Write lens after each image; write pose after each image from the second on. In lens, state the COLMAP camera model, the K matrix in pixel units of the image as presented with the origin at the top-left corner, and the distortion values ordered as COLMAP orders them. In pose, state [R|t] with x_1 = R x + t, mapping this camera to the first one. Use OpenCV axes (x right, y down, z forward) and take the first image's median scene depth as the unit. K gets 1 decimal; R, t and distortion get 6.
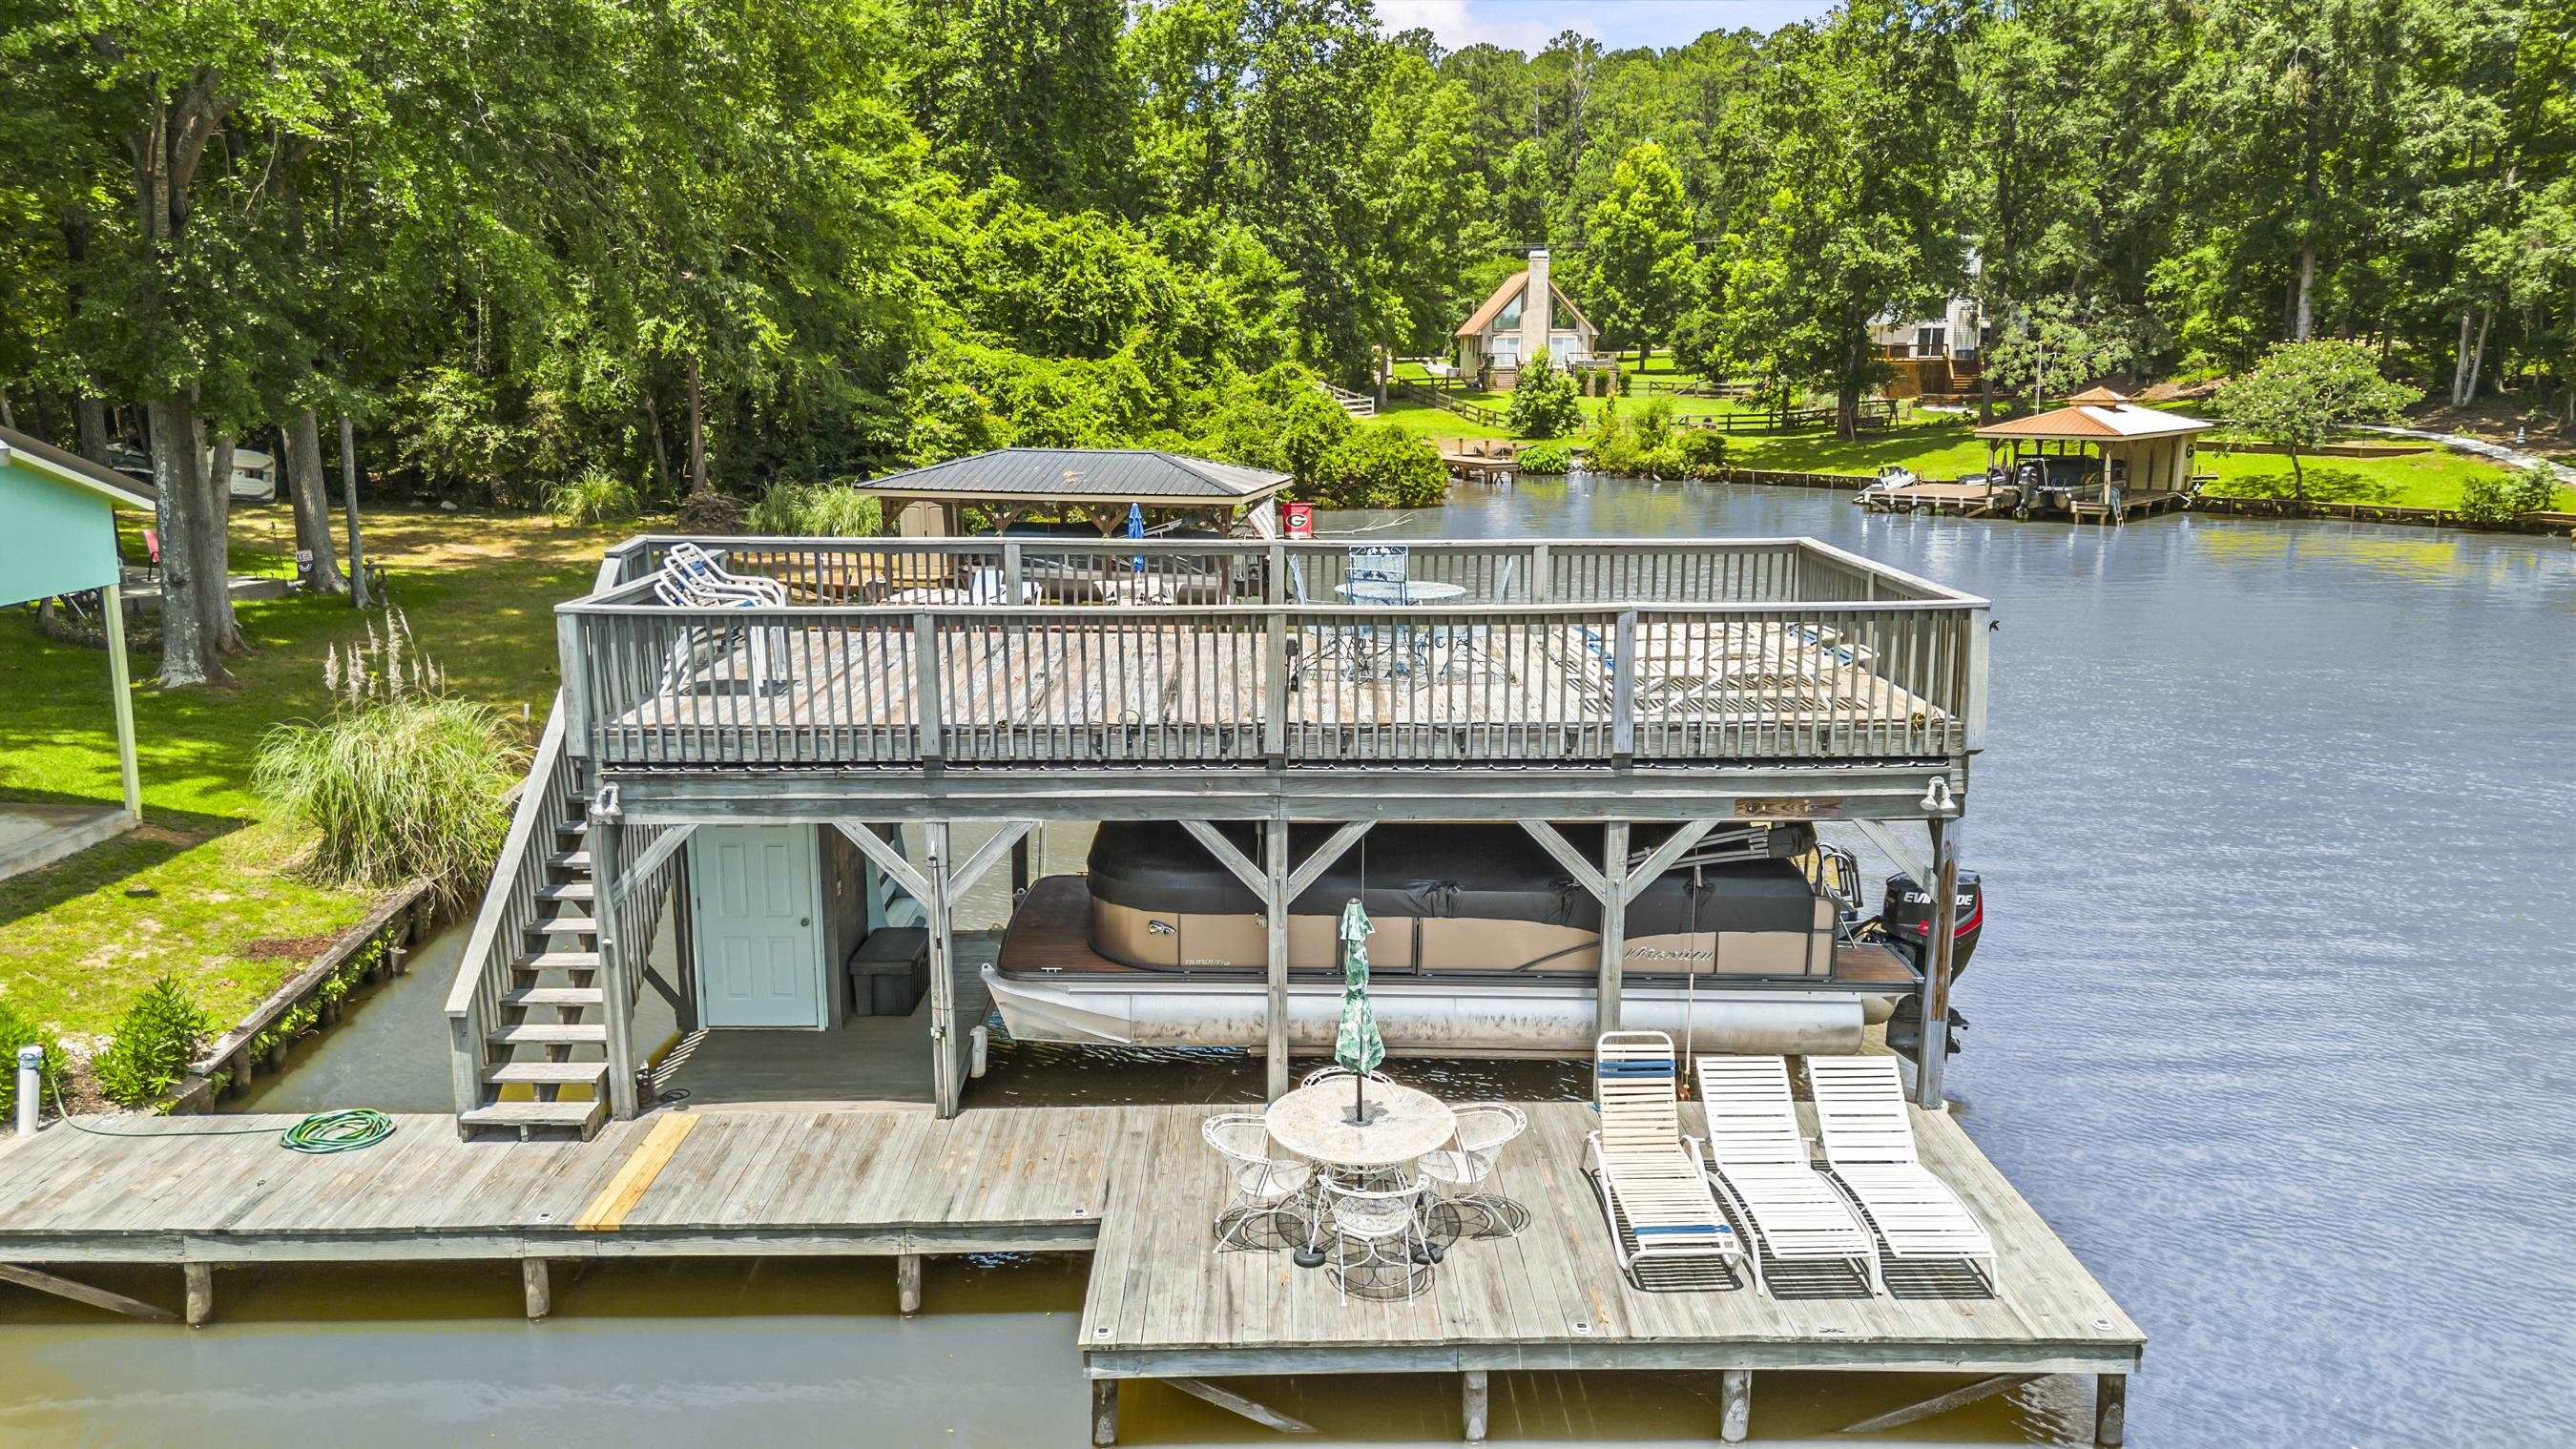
lens RADIAL K [[1861.1, 0, 1288.0], [0, 1861.1, 724.5], [0, 0, 1]] dist [0.005709, -0.001479]
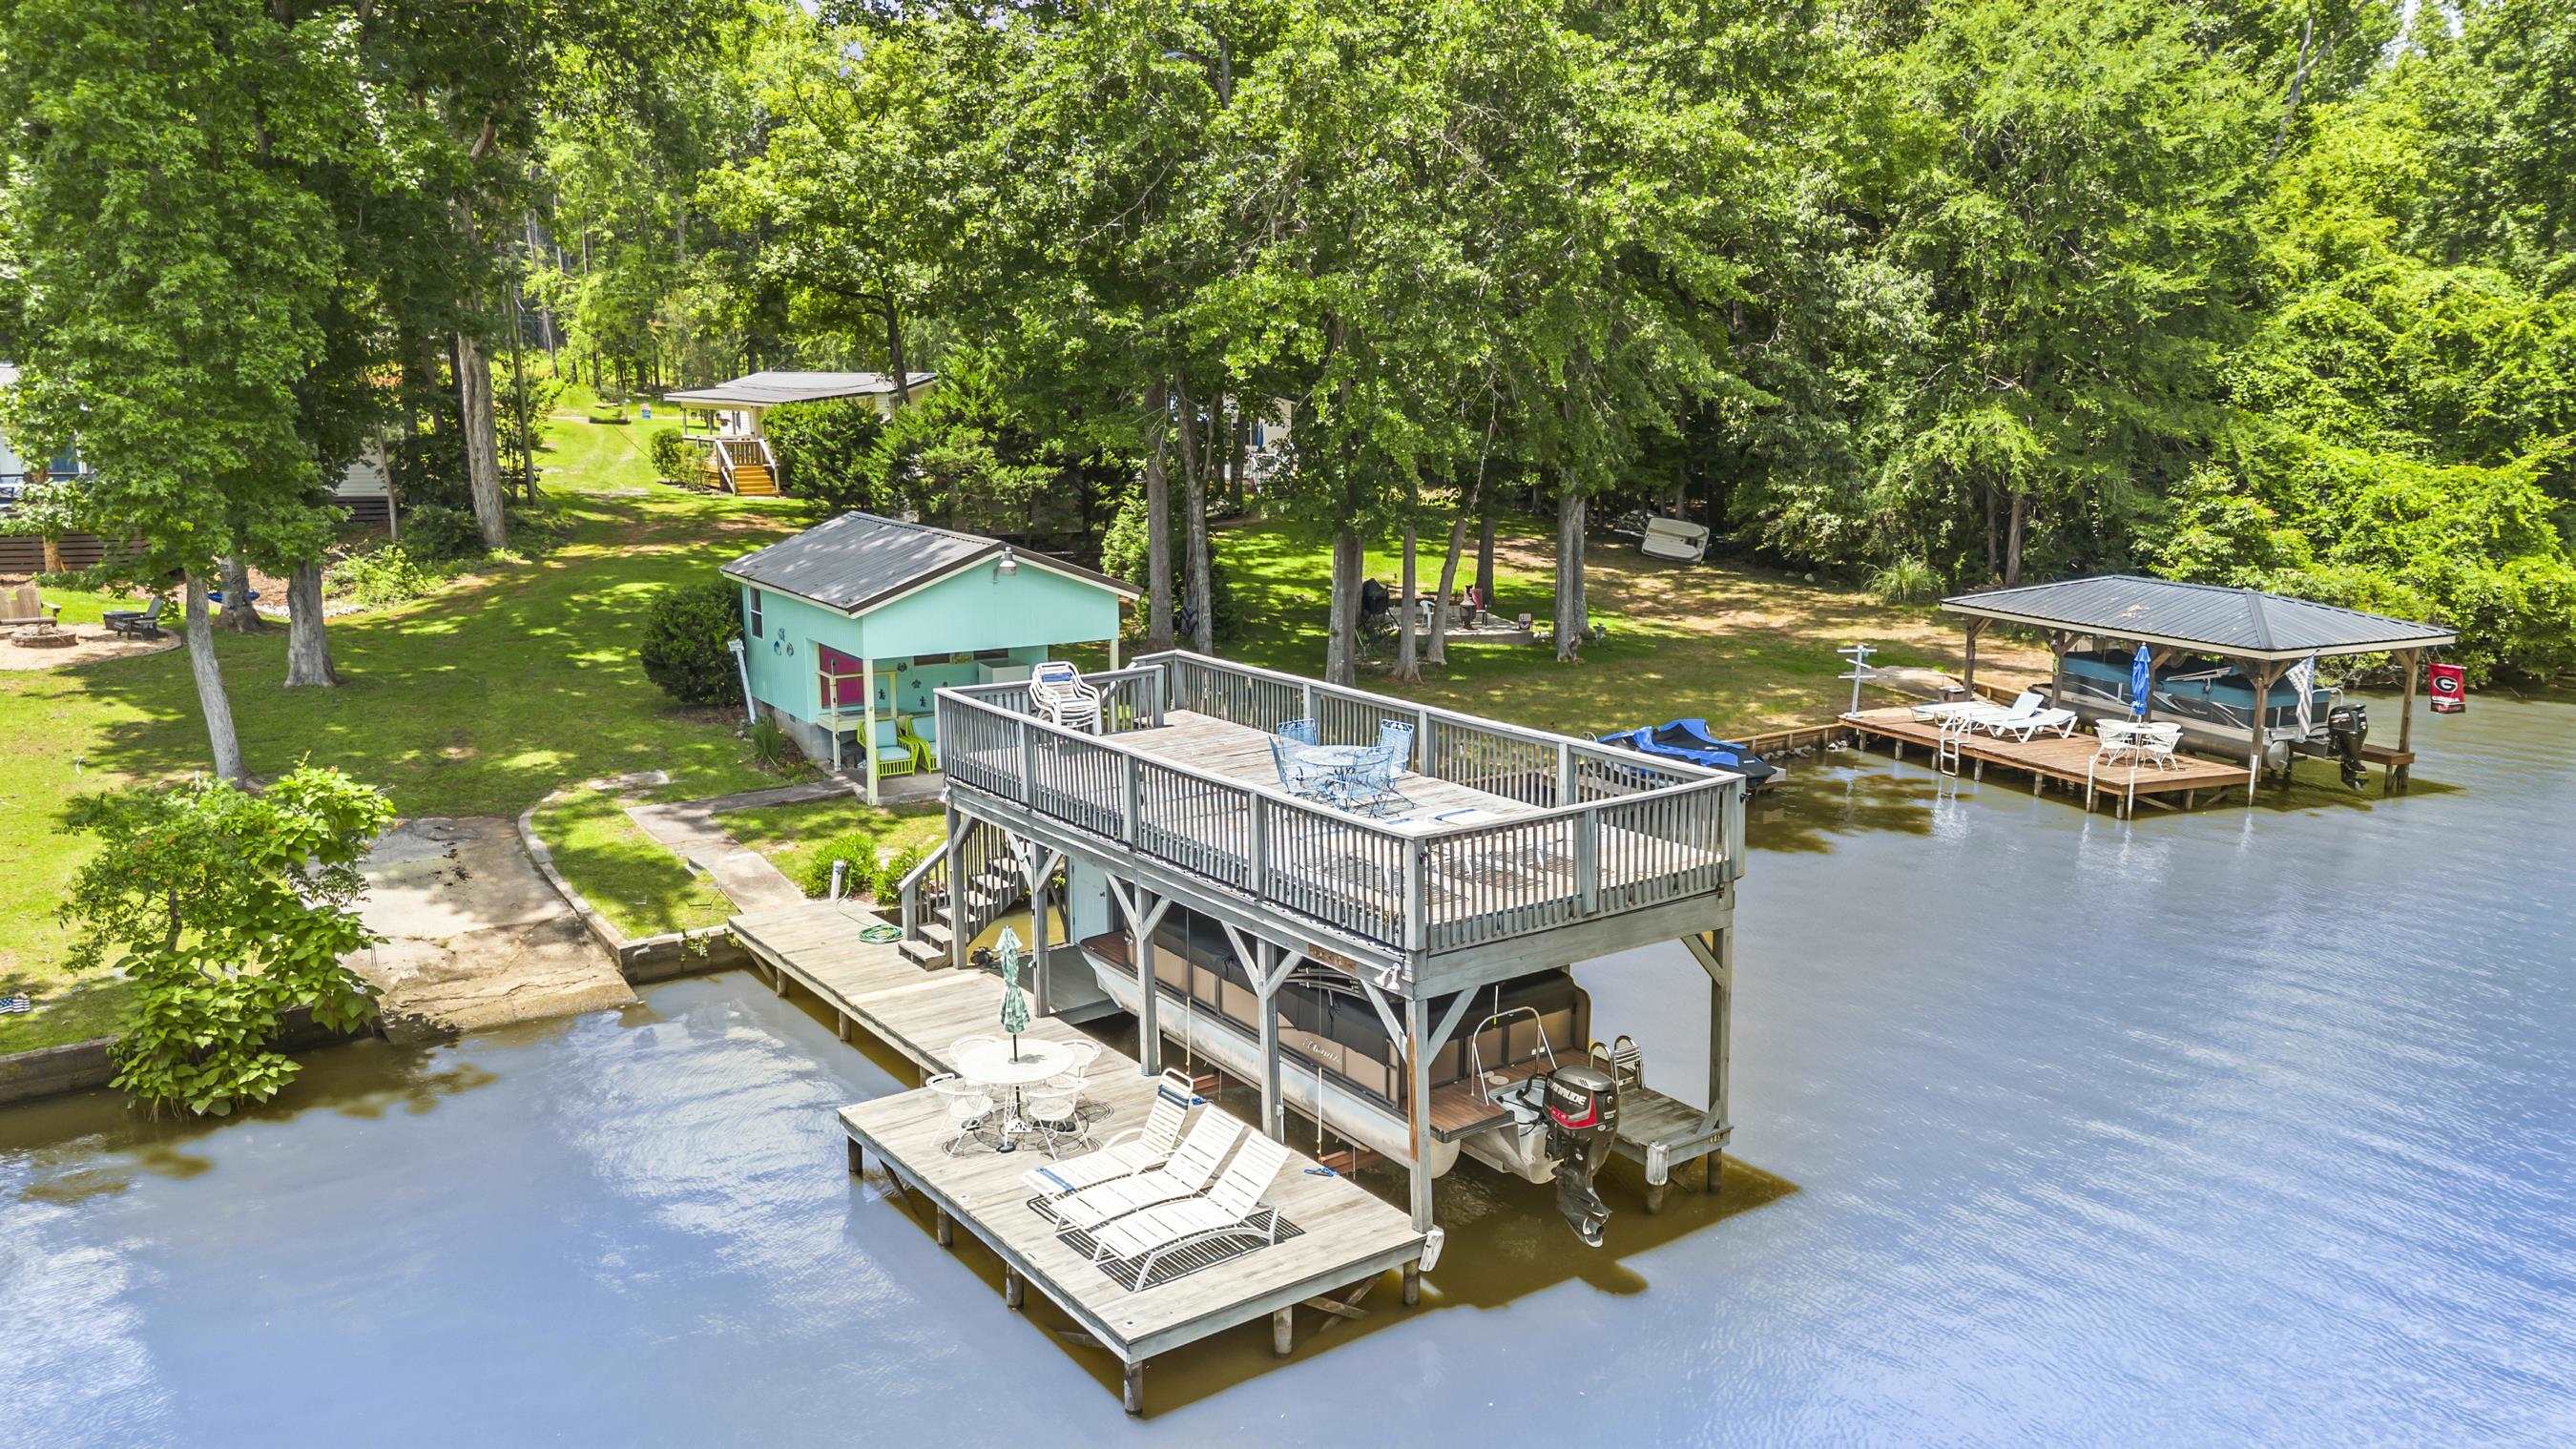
lens RADIAL K [[1861.1, 0, 1288.0], [0, 1861.1, 724.5], [0, 0, 1]] dist [0.005709, -0.001479]
pose [[0.560989, 0.147936, -0.814497, 0.360646], [-0.157065, 0.985052, 0.070734, -0.058162], [0.812786, 0.088248, 0.575839, 0.049438]]
